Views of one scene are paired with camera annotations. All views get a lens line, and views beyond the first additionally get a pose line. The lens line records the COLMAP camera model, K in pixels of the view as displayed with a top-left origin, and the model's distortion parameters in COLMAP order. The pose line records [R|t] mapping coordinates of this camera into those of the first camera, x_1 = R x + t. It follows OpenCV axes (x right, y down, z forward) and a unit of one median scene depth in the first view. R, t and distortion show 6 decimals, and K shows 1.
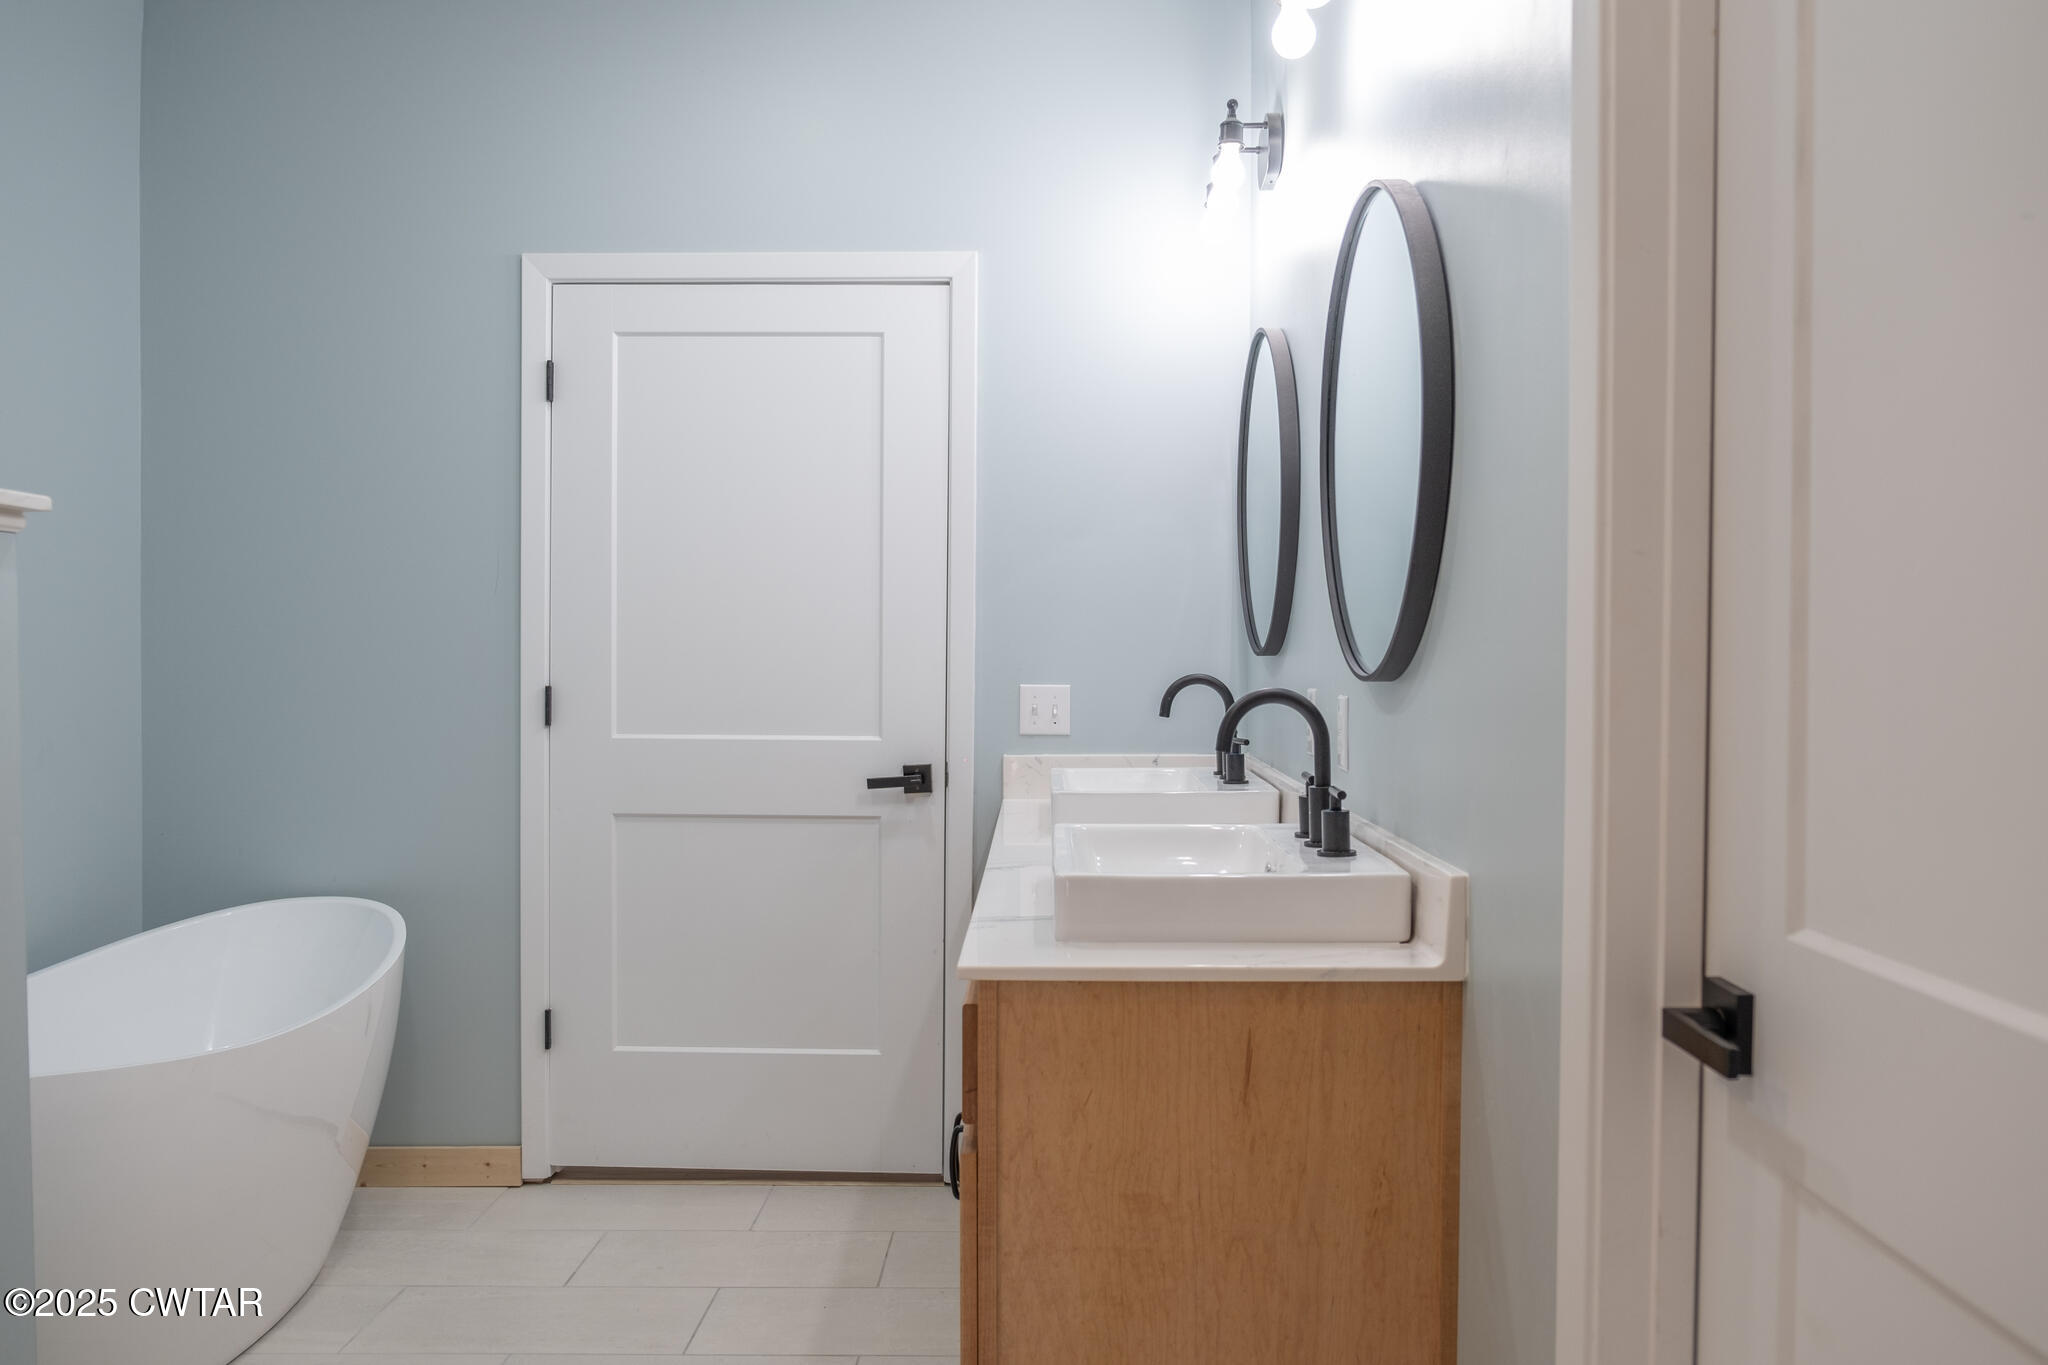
lens RADIAL K [[1604.2, 0, 1038.3], [0, 1604.2, 683.2], [0, 0, 1]] dist [-0.030952, 0.012936]
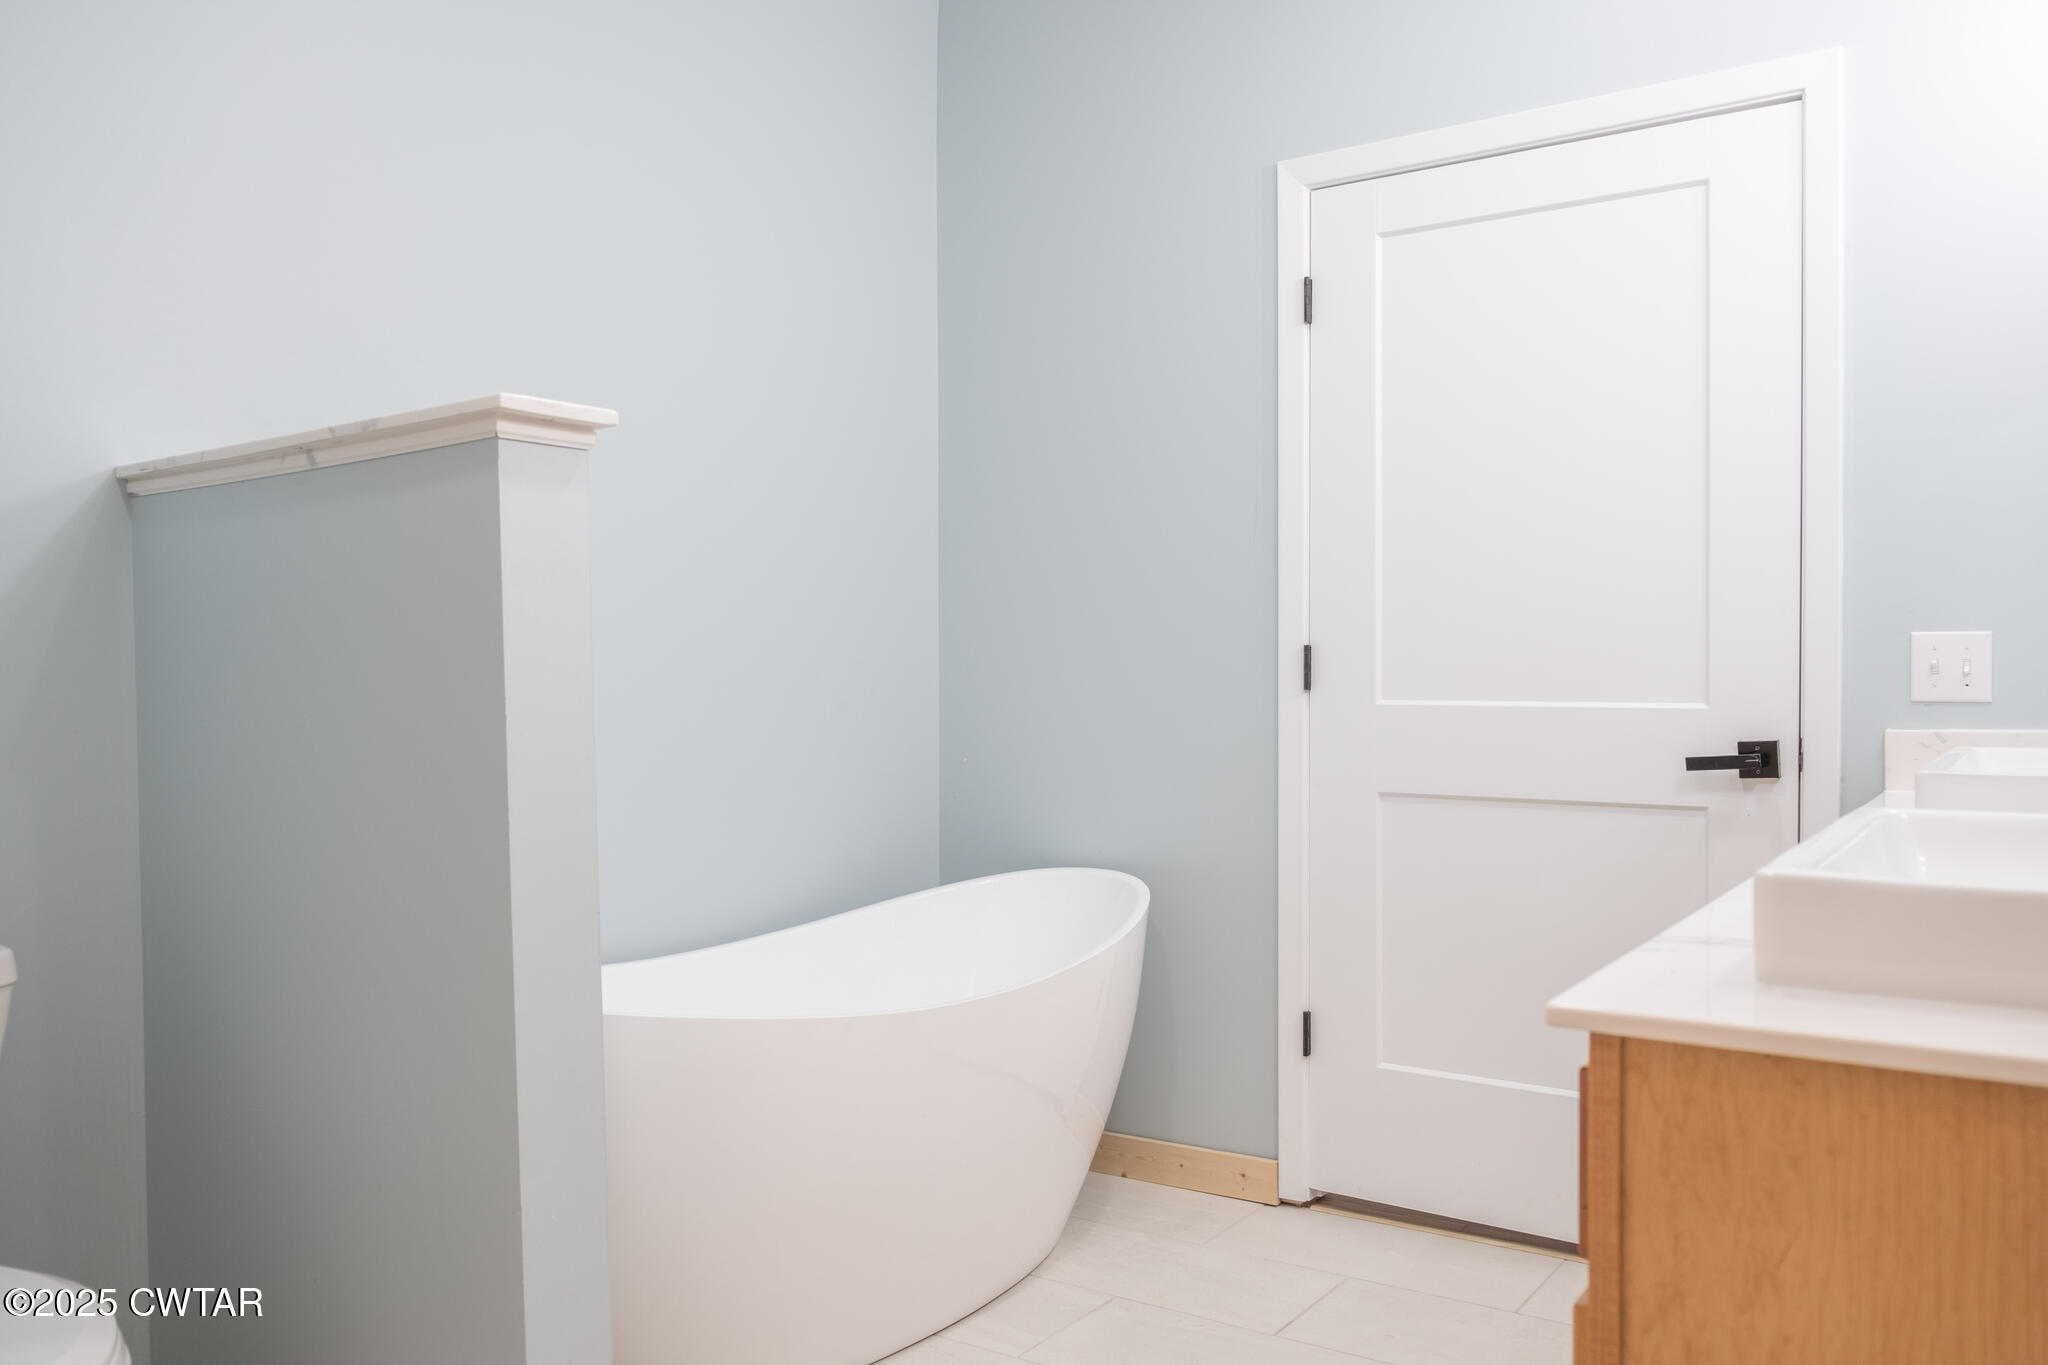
lens RADIAL K [[1604.2, 0, 1006.0], [0, 1604.2, 680.8], [0, 0, 1]] dist [-0.030952, 0.012936]
pose [[0.819257, -0.002774, -0.573420, 0.065316], [-0.000194, 0.999987, -0.005115, 0.026584], [0.573427, 0.004301, 0.819245, 0.181544]]
